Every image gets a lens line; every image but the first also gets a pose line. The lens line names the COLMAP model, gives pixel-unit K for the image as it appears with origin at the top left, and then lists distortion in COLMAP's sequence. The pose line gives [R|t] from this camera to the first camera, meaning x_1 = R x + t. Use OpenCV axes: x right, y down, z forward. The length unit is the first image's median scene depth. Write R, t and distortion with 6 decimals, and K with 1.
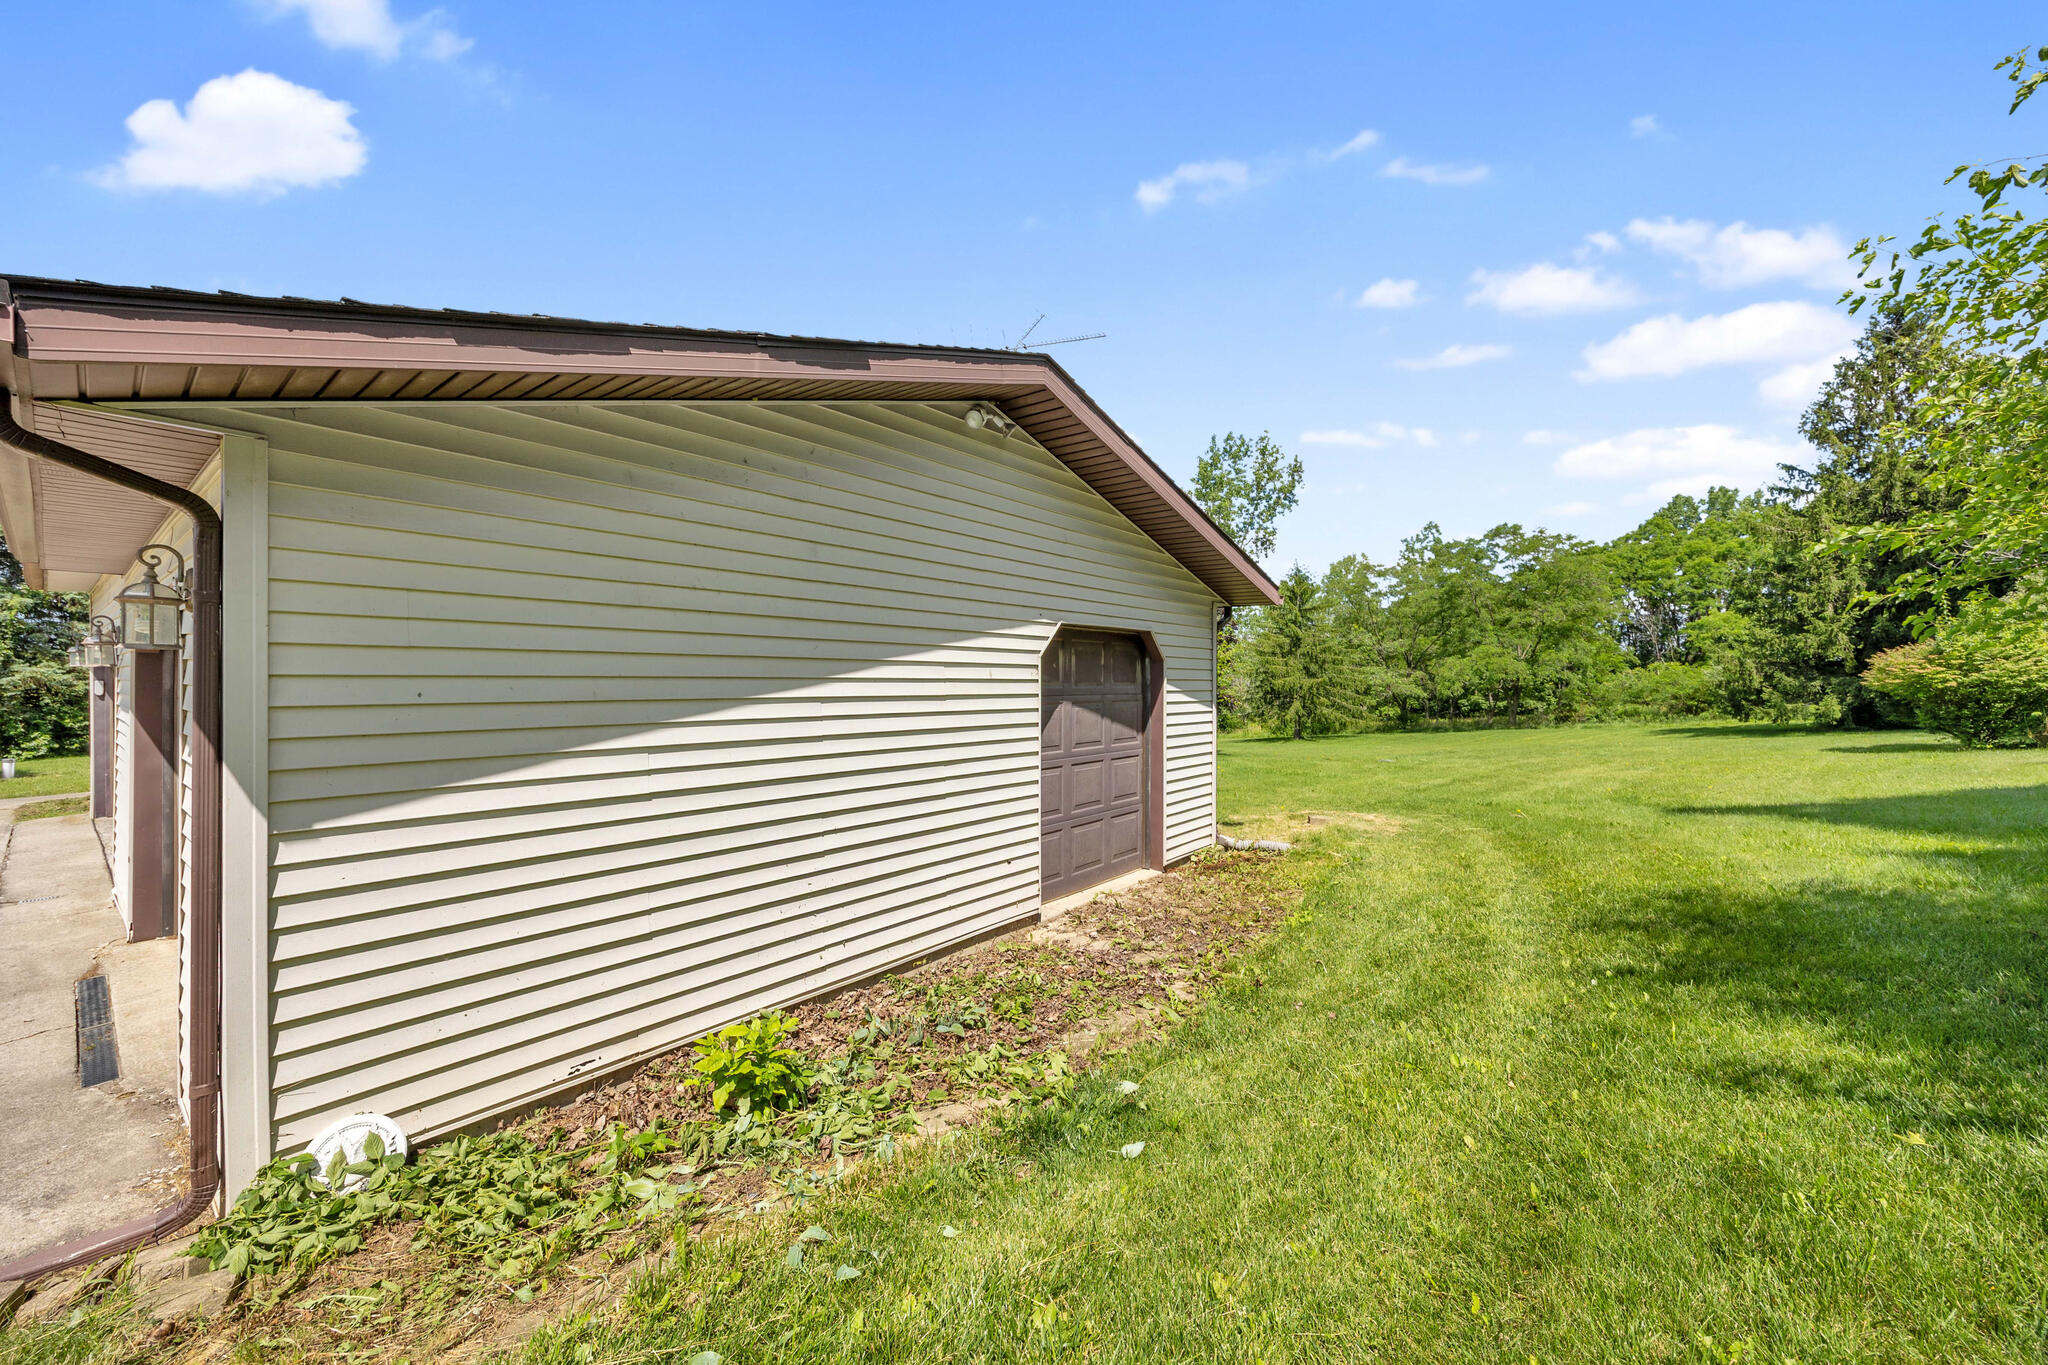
lens RADIAL K [[774.8, 0, 1024.7], [0, 774.8, 676.8], [0, 0, 1]] dist [-0.000454, -0.000342]
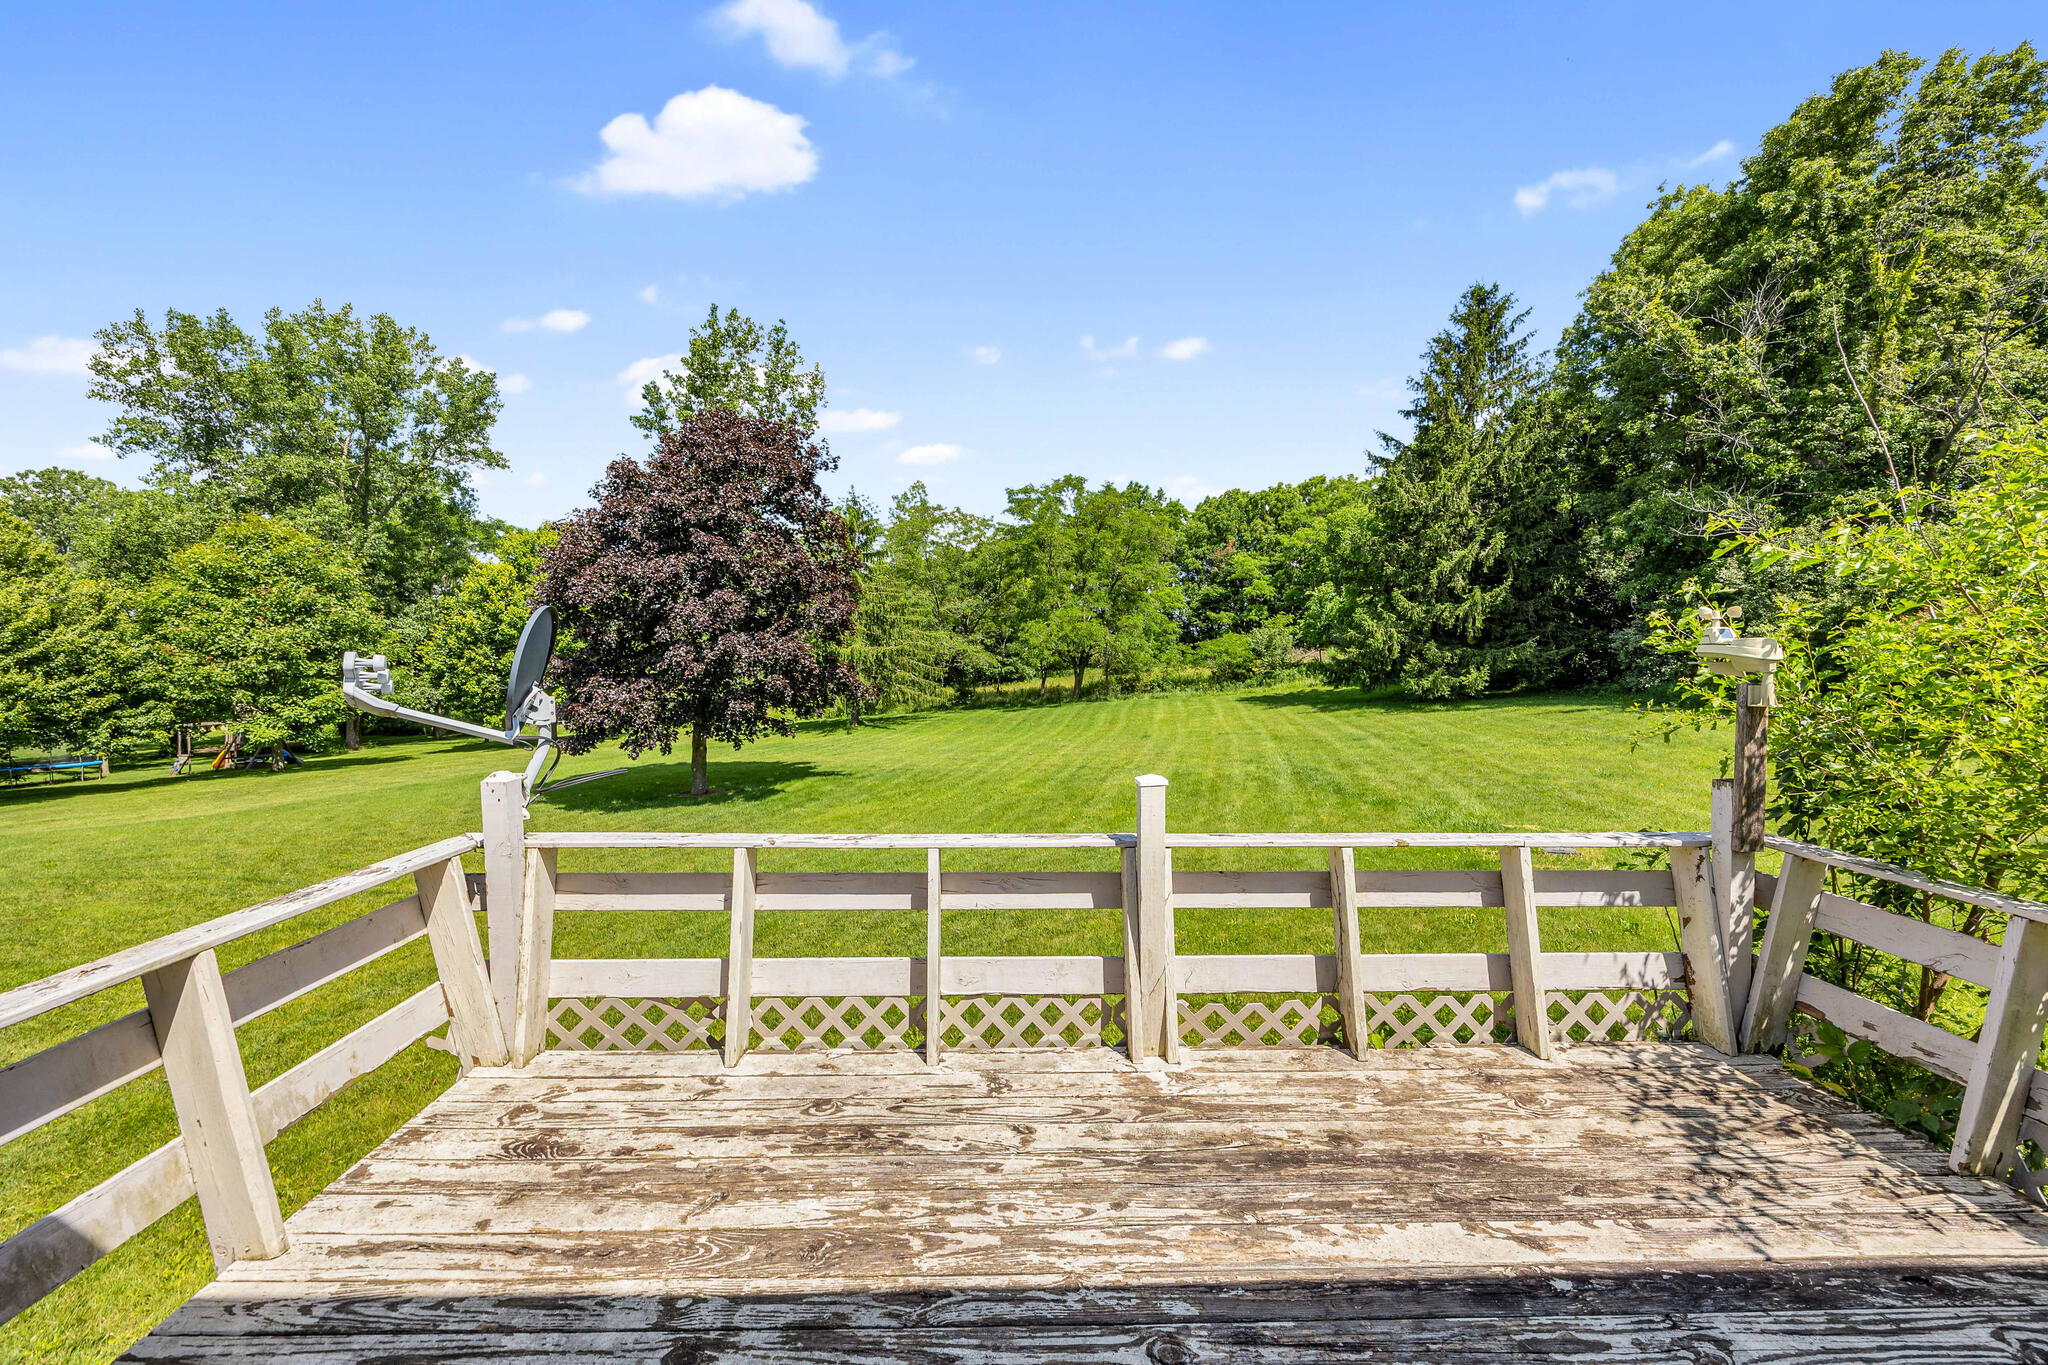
lens RADIAL K [[774.8, 0, 1024.7], [0, 774.8, 676.8], [0, 0, 1]] dist [-0.000454, -0.000342]
pose [[0.755538, -0.026766, 0.654558, -0.016353], [-0.003300, 0.998997, 0.044660, -0.001479], [-0.655096, -0.035903, 0.754692, 0.255151]]
